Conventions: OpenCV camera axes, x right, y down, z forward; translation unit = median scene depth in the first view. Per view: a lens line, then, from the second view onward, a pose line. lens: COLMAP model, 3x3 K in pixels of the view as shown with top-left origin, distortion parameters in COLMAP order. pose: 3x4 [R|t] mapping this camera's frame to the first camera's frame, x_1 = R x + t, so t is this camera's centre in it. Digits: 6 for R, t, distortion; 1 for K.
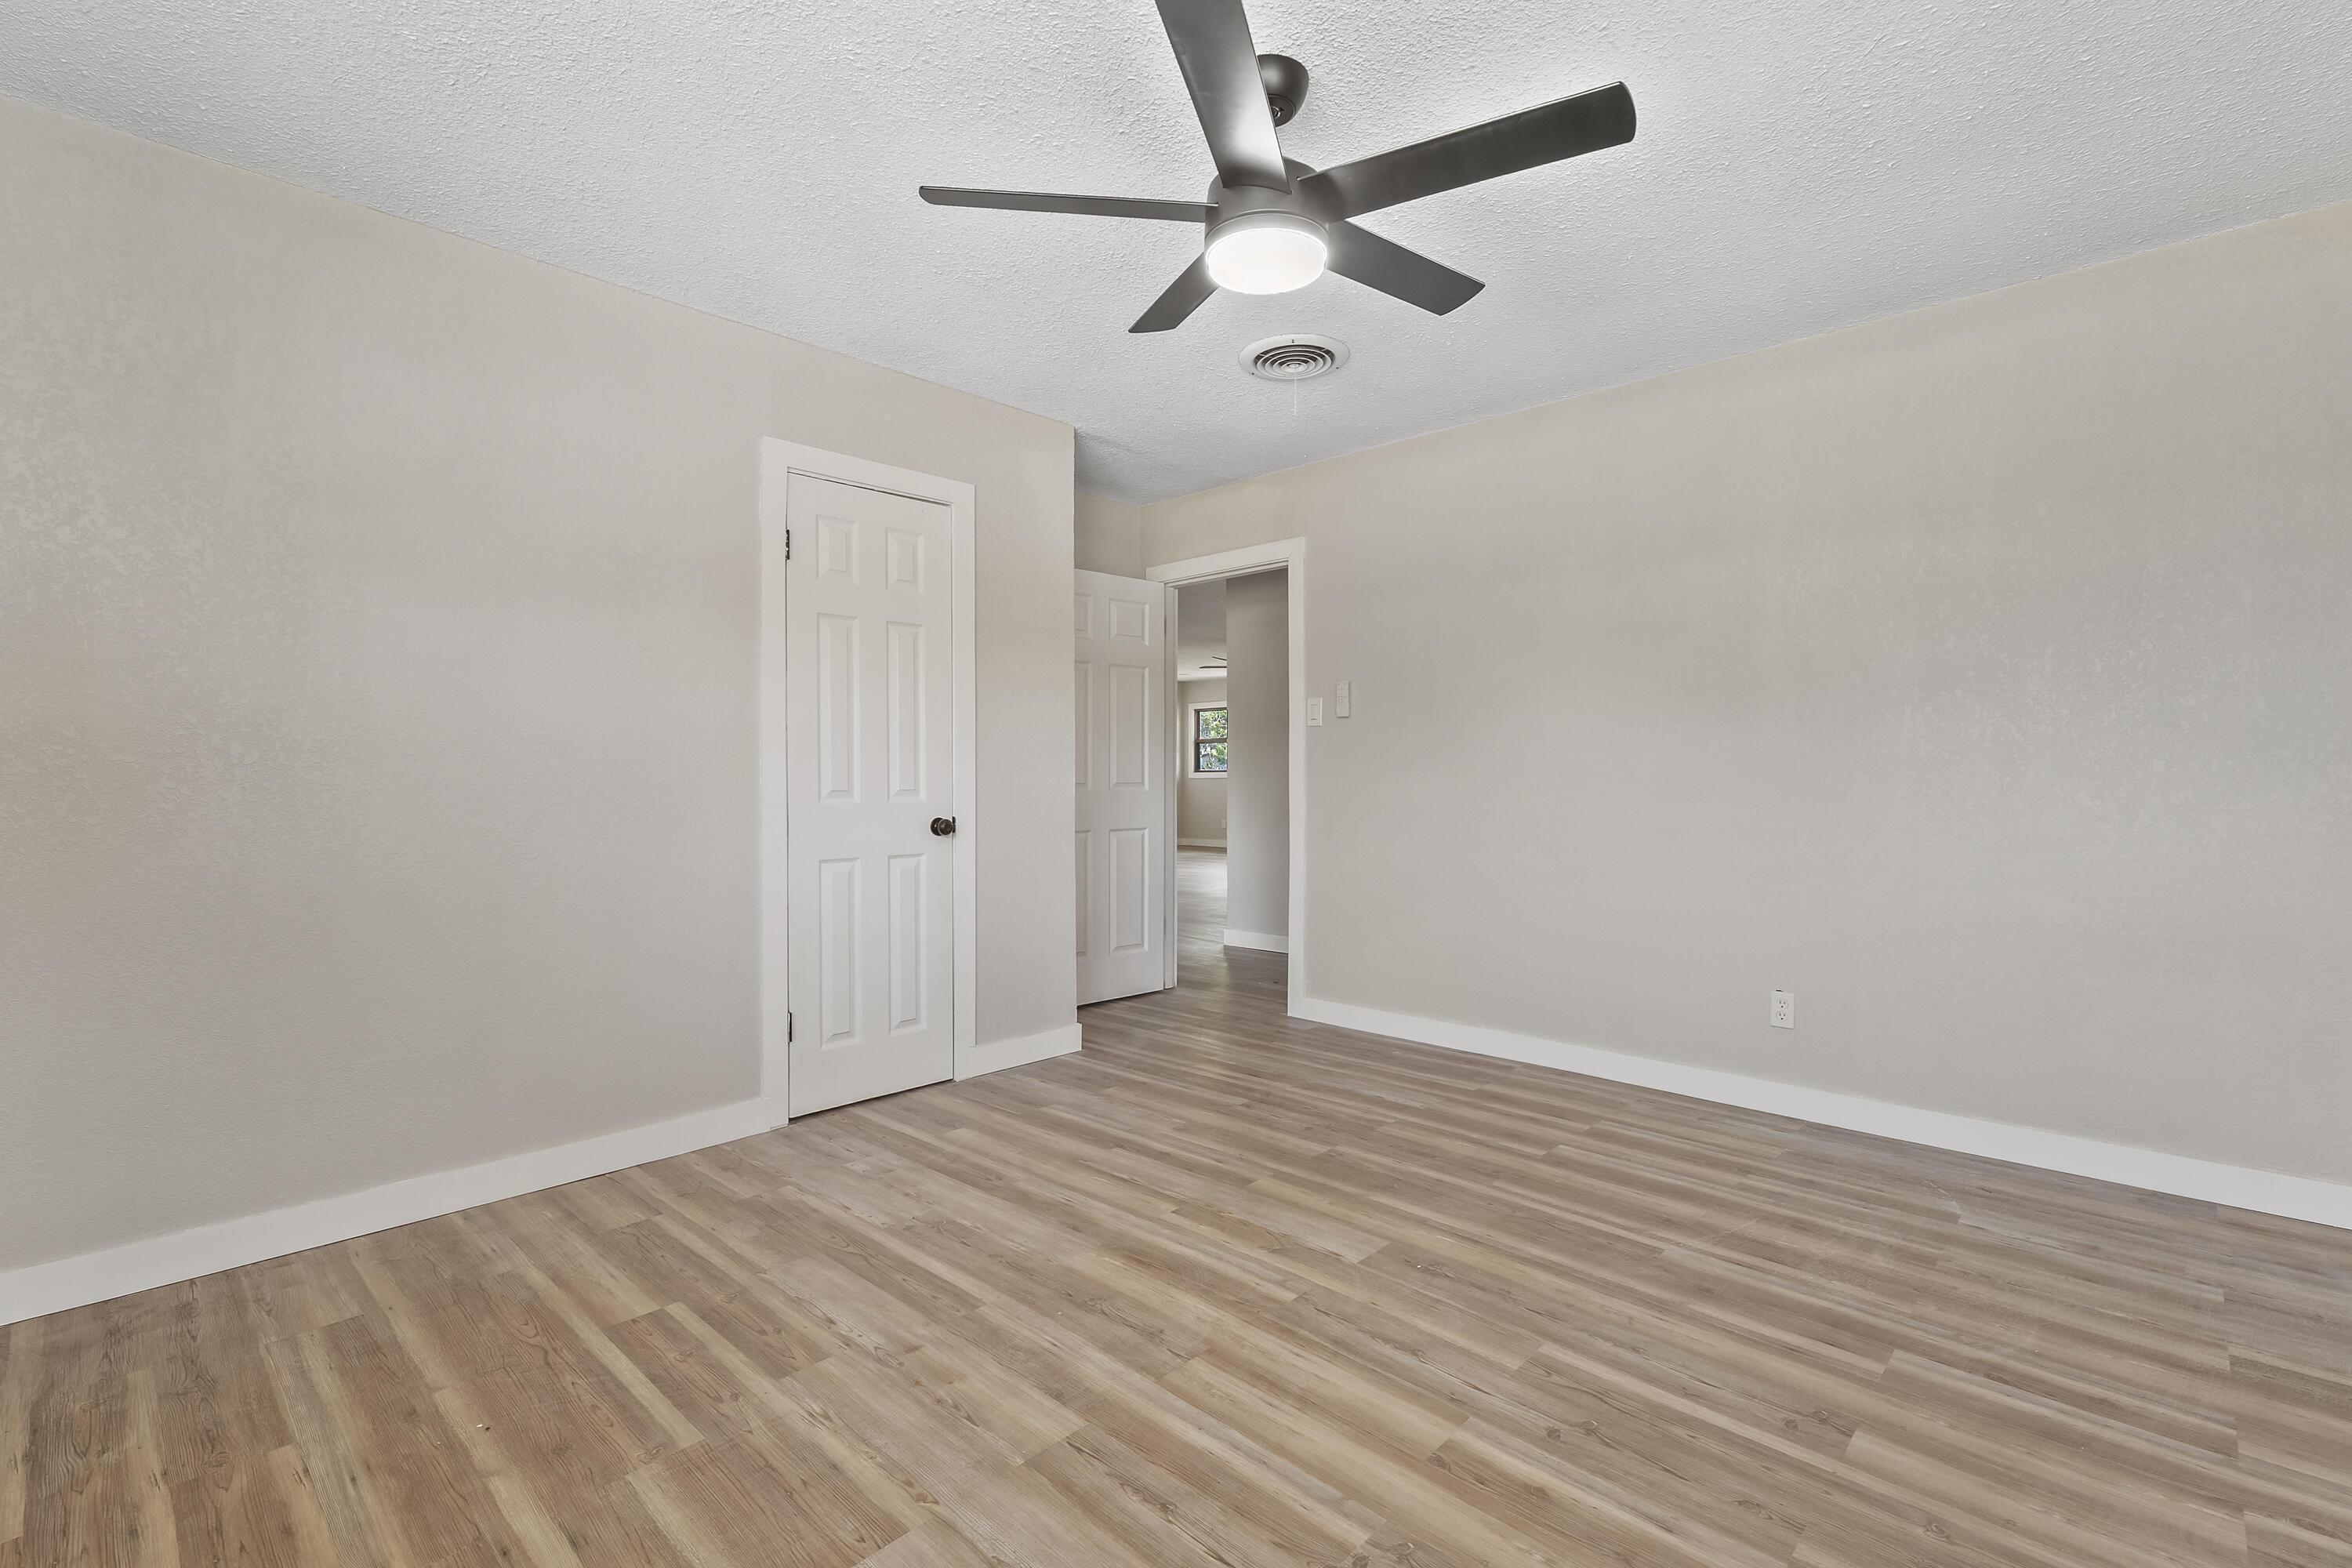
lens RADIAL K [[1046.2, 0, 1177.7], [0, 1046.2, 781.9], [0, 0, 1]] dist [-0.002666, 0.000225]
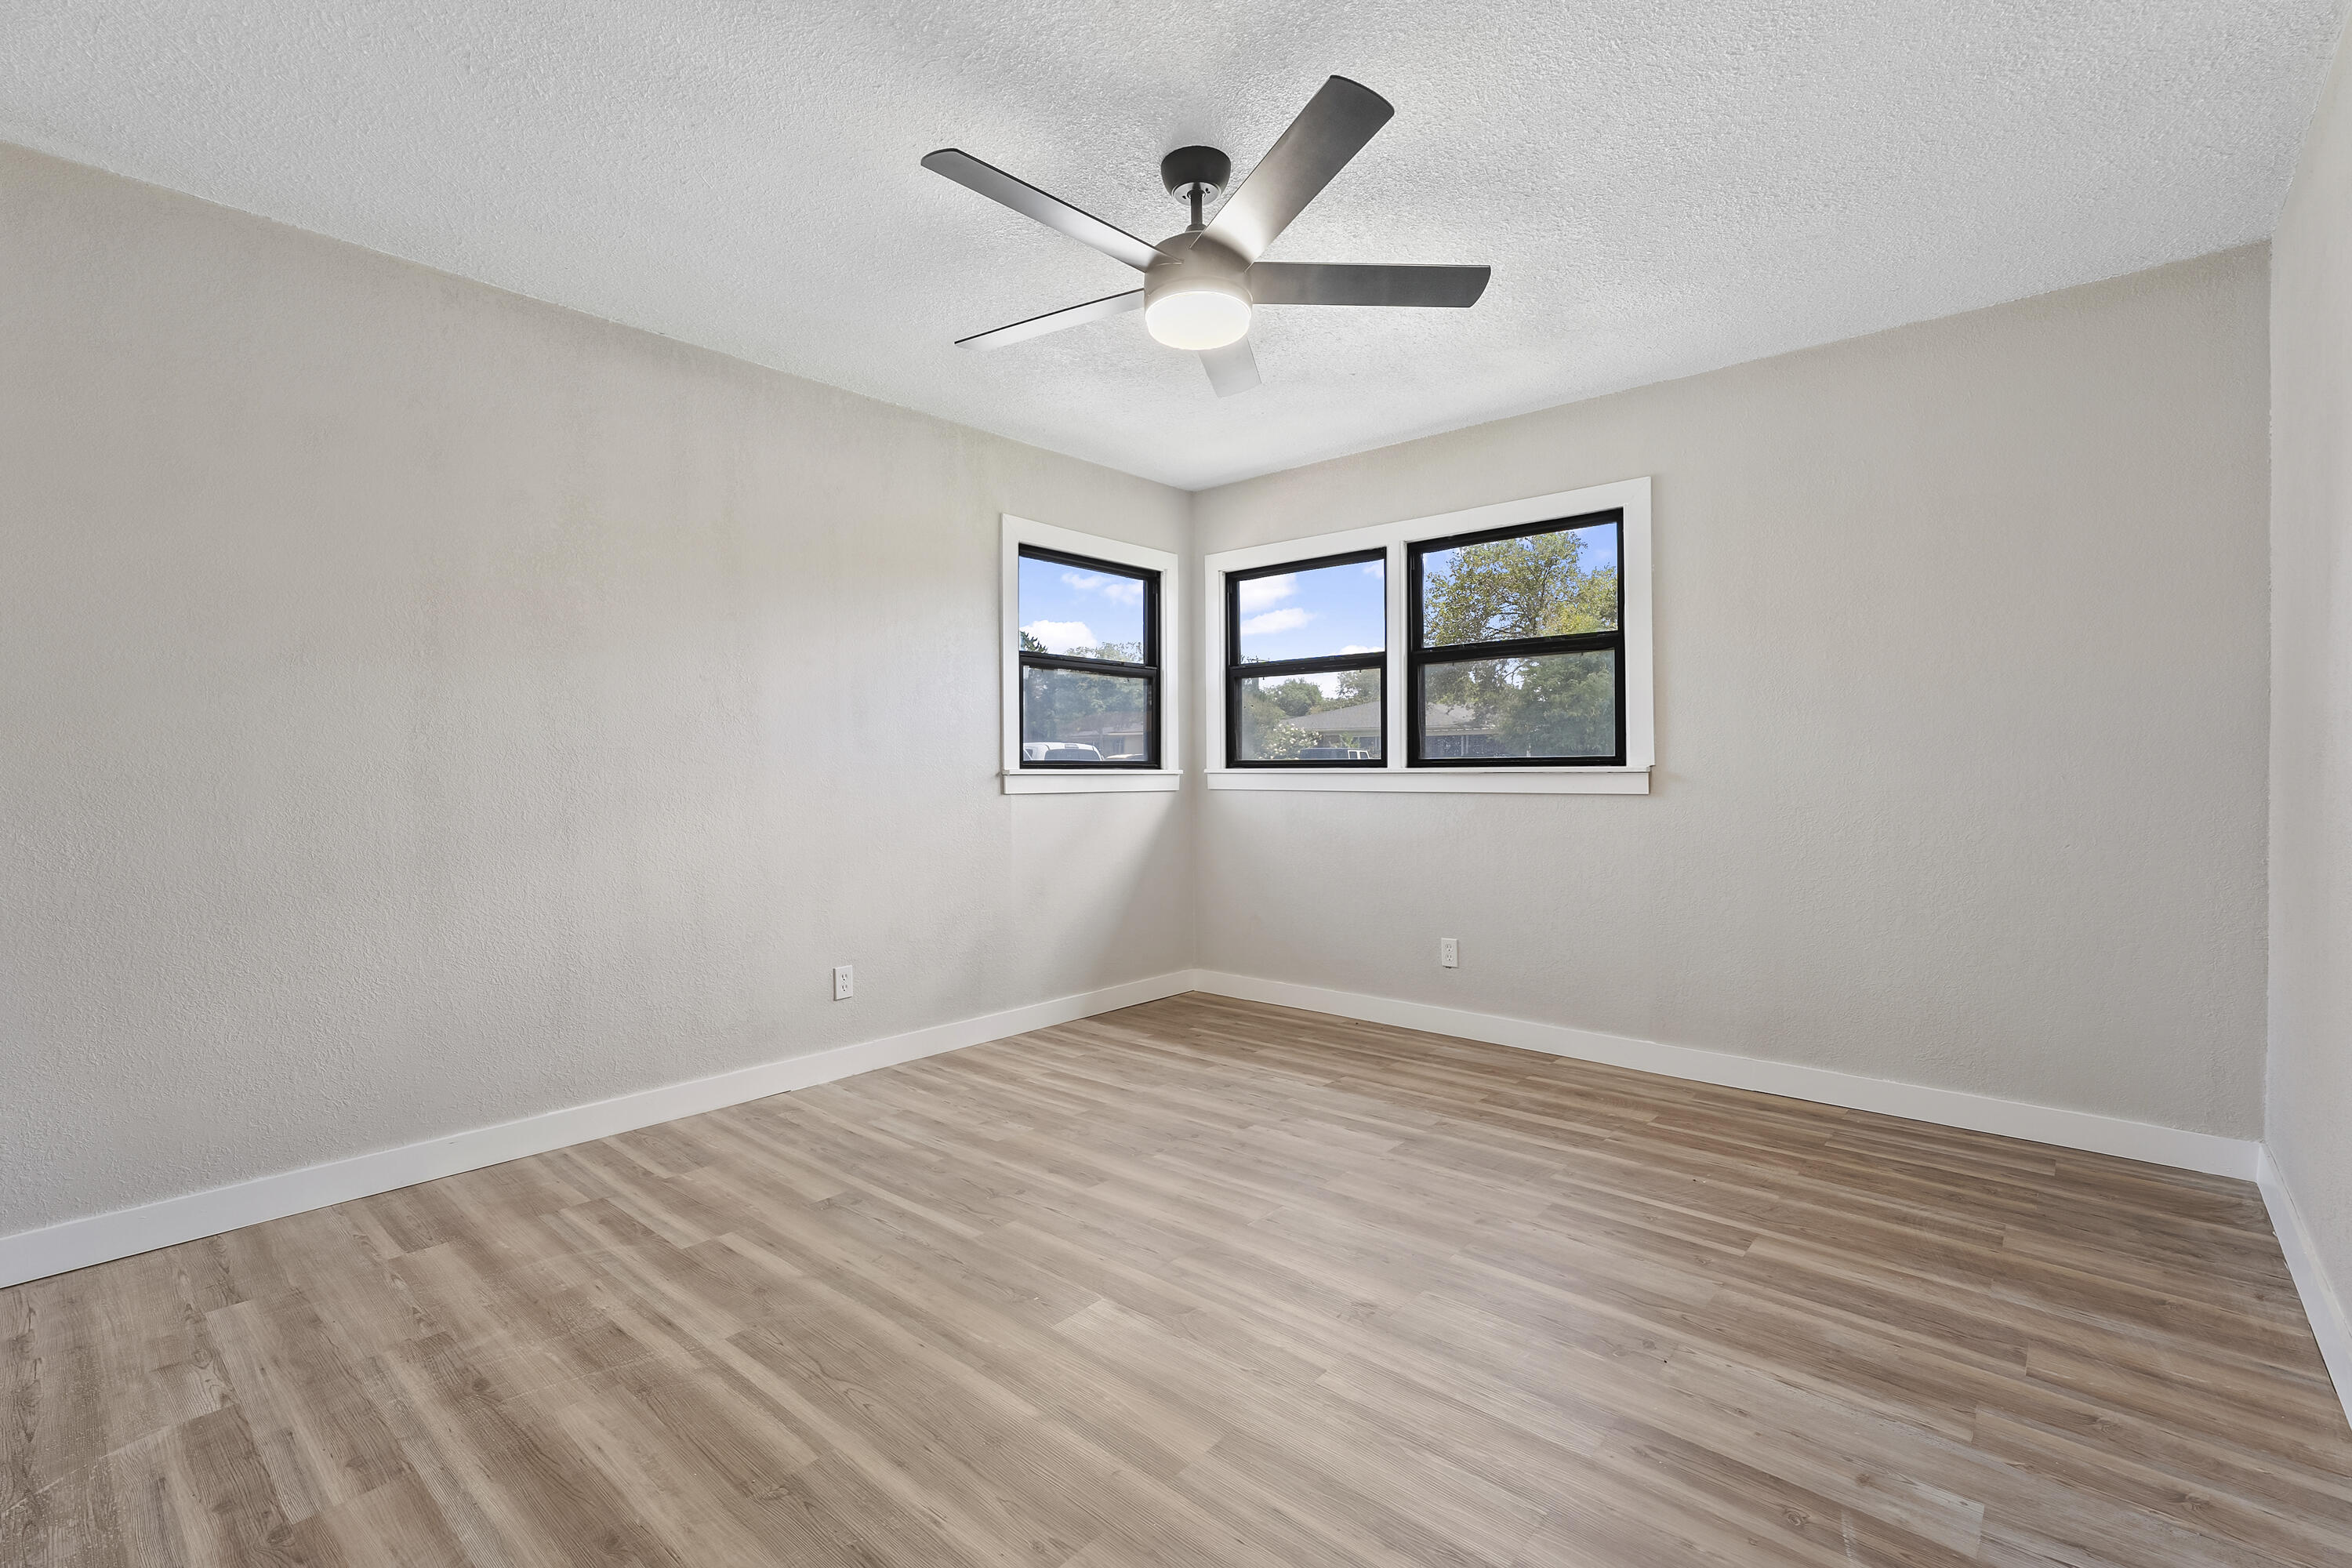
lens RADIAL K [[1046.2, 0, 1176.2], [0, 1046.2, 775.6], [0, 0, 1]] dist [-0.002666, 0.000225]
pose [[-0.999186, 0.005705, -0.039934, 0.146645], [0.004869, 0.999768, 0.021001, -0.024426], [0.040045, 0.020790, -0.998982, 2.020137]]
